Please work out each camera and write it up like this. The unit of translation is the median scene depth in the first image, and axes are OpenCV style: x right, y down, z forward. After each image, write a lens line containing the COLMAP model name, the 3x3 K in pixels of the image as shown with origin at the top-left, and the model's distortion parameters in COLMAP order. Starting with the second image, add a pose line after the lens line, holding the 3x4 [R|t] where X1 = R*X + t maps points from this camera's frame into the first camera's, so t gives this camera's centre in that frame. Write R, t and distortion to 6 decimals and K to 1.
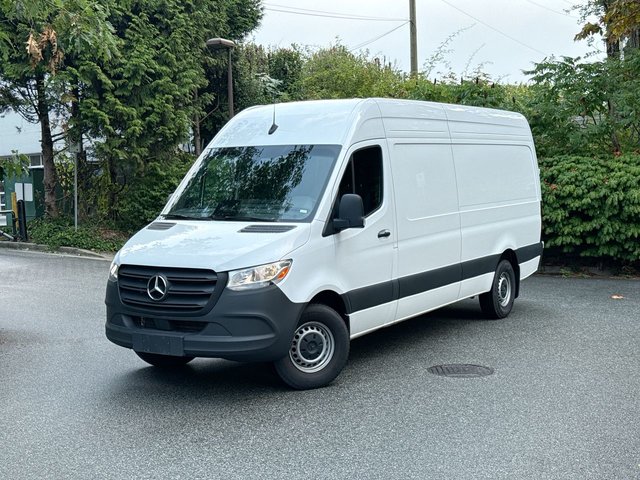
lens RADIAL K [[911.9, 0, 333.2], [0, 911.9, 241.2], [0, 0, 1]] dist [0.105922, -0.031924]
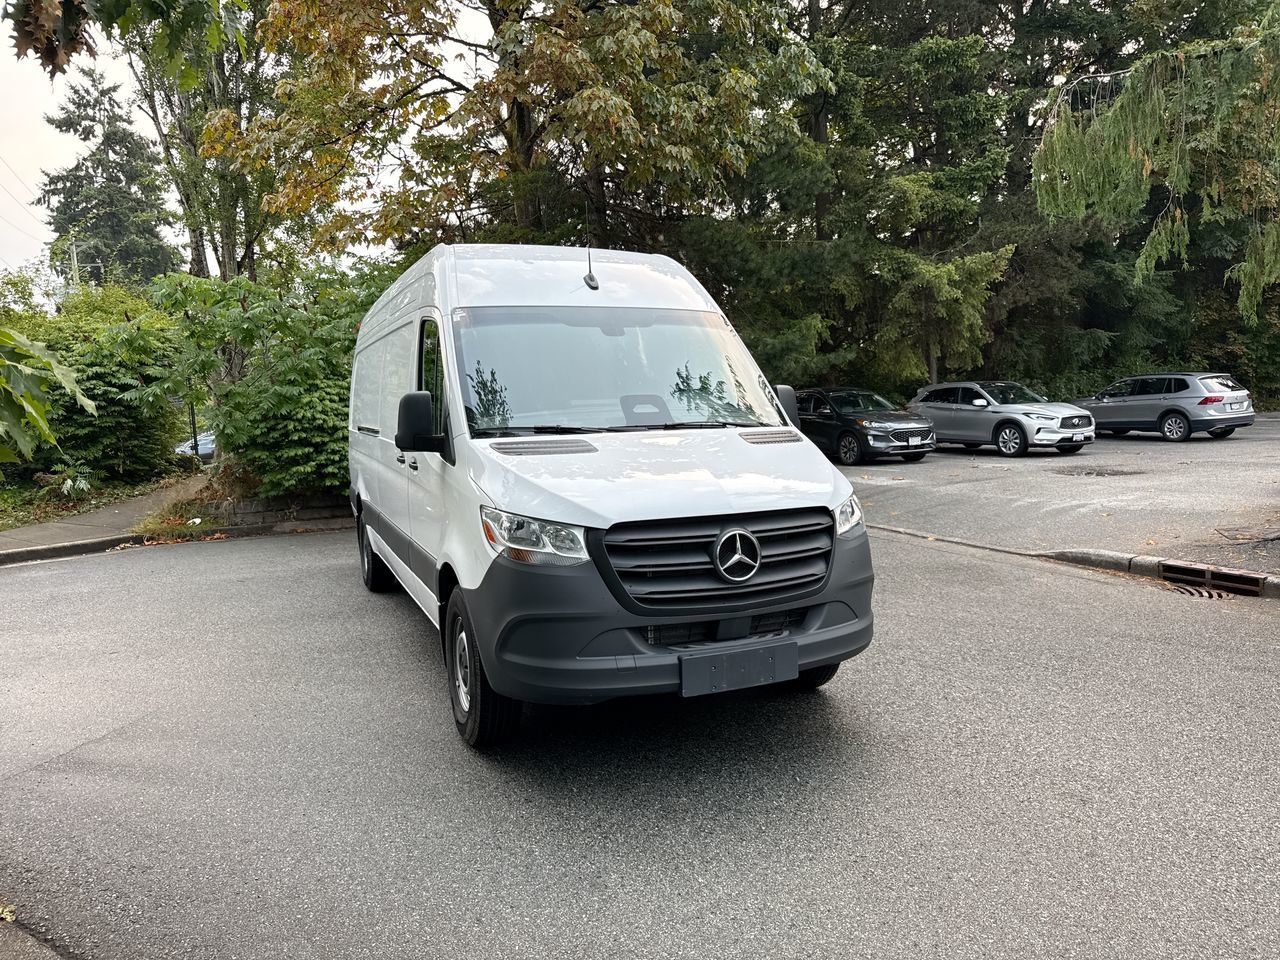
lens RADIAL K [[898.7, 0, 663.9], [0, 898.7, 472.2], [0, 0, 1]] dist [0.063815, -0.074491]
pose [[0.562627, -0.051734, 0.825091, -0.311288], [0.079074, 0.996832, 0.008581, -0.000961], [-0.822921, 0.060415, 0.564935, 0.378766]]
